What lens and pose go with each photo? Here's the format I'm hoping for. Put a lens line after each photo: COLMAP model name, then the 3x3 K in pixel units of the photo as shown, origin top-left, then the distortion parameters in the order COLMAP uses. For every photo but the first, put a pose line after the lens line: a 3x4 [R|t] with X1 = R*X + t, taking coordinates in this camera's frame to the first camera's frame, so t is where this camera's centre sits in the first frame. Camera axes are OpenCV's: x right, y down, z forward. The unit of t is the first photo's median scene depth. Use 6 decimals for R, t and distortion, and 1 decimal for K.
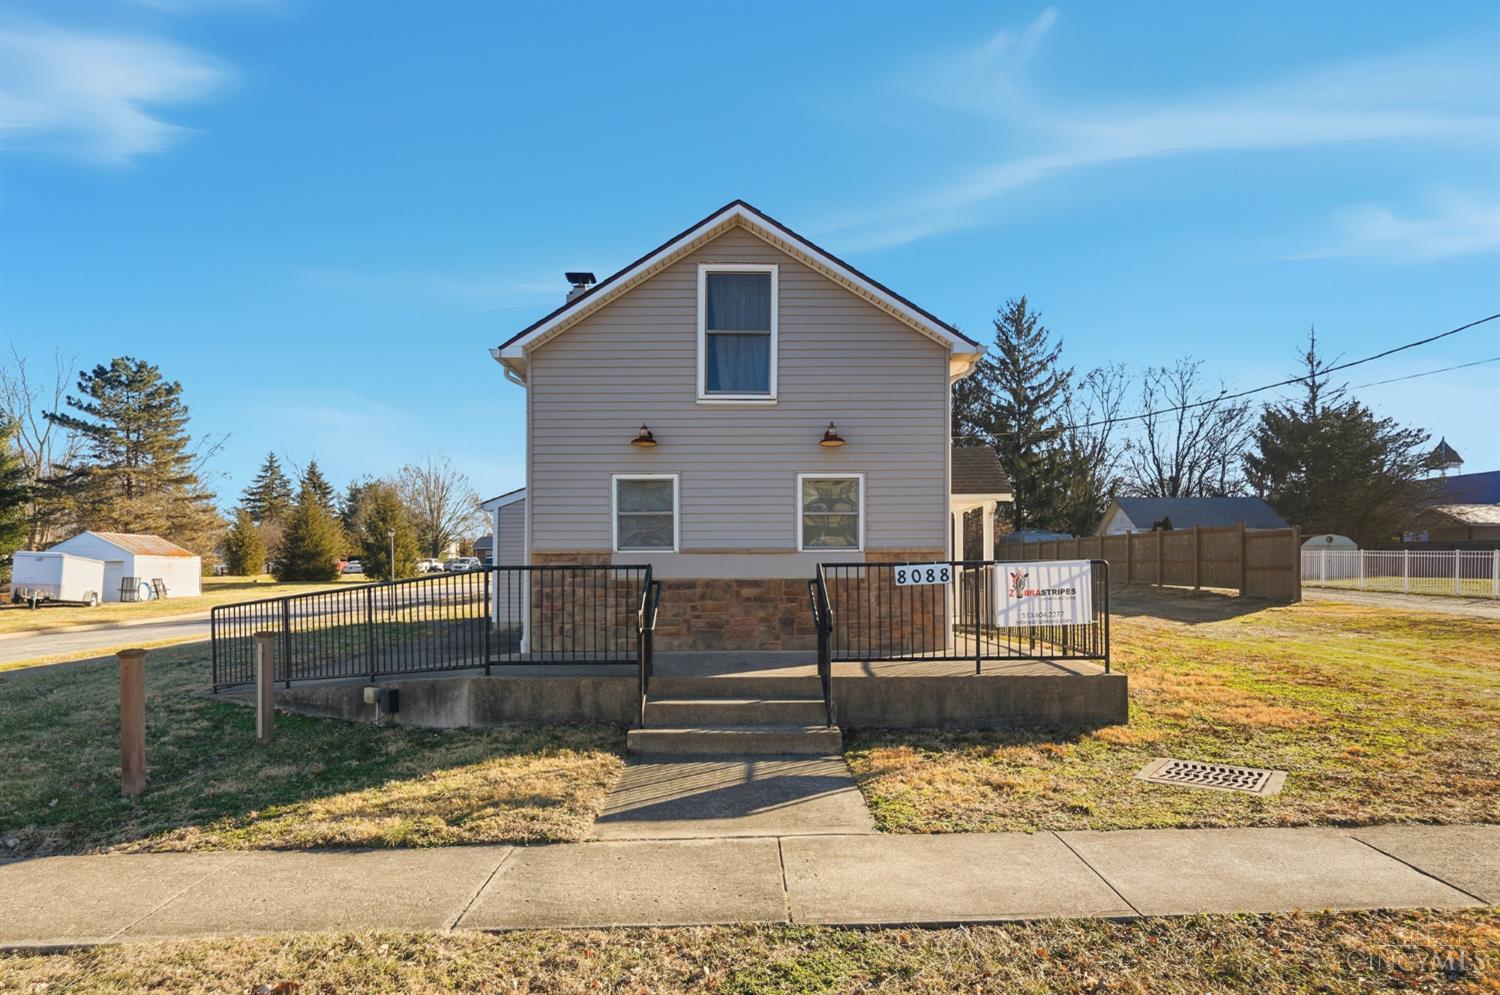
lens RADIAL K [[854.2, 0, 748.9], [0, 854.2, 590.2], [0, 0, 1]] dist [-0.030671, 0.003839]
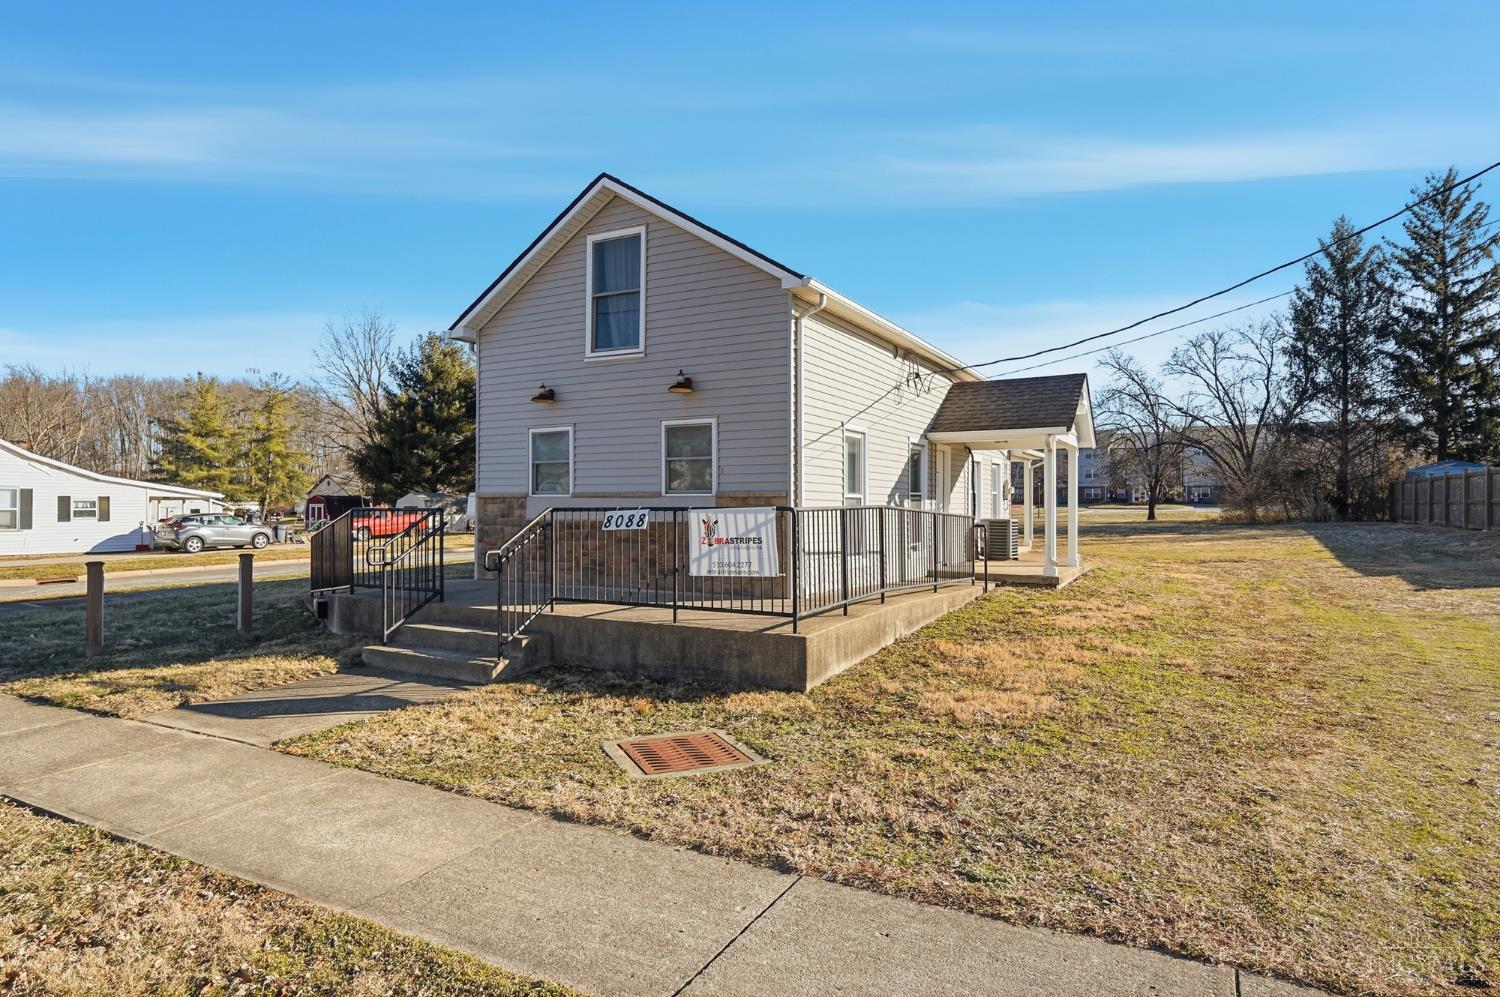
lens RADIAL K [[854.2, 0, 757.5], [0, 854.2, 499.1], [0, 0, 1]] dist [-0.030671, 0.003839]
pose [[0.876954, 0.002913, -0.480565, 0.680736], [-0.020838, 0.999272, -0.031968, -0.011341], [0.480122, 0.038048, 0.876376, 0.153684]]
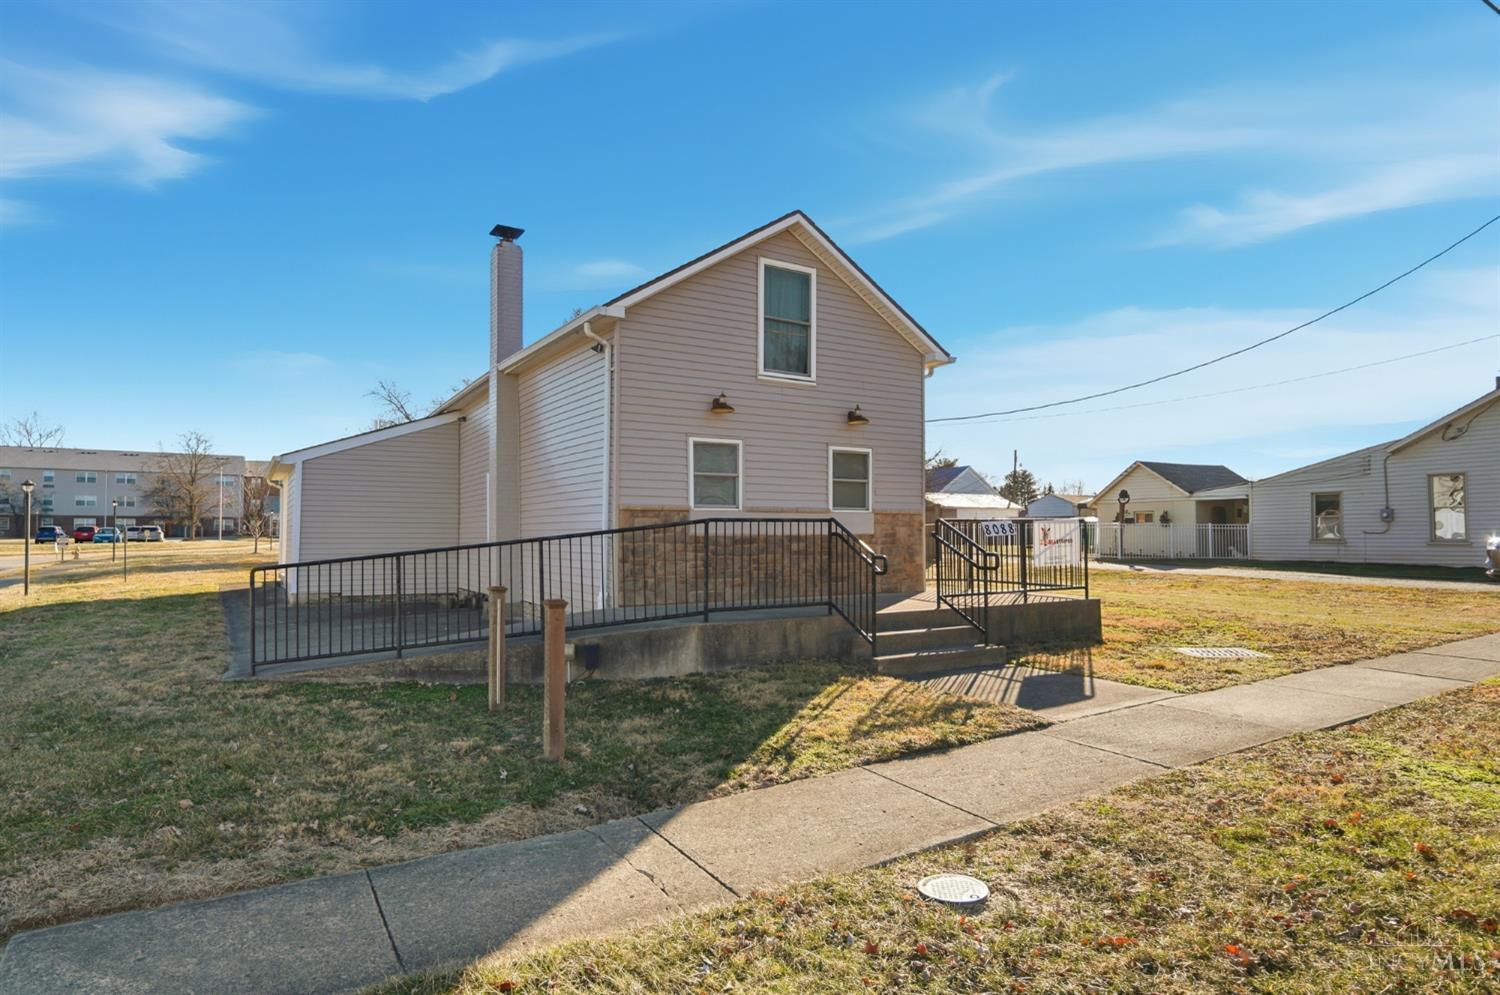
lens RADIAL K [[854.2, 0, 746.7], [0, 854.2, 512.1], [0, 0, 1]] dist [-0.030671, 0.003839]
pose [[0.850594, 0.017368, 0.525537, -0.677299], [0.016969, 0.998027, -0.060448, 0.024757], [-0.525550, 0.060335, 0.848621, 0.067691]]
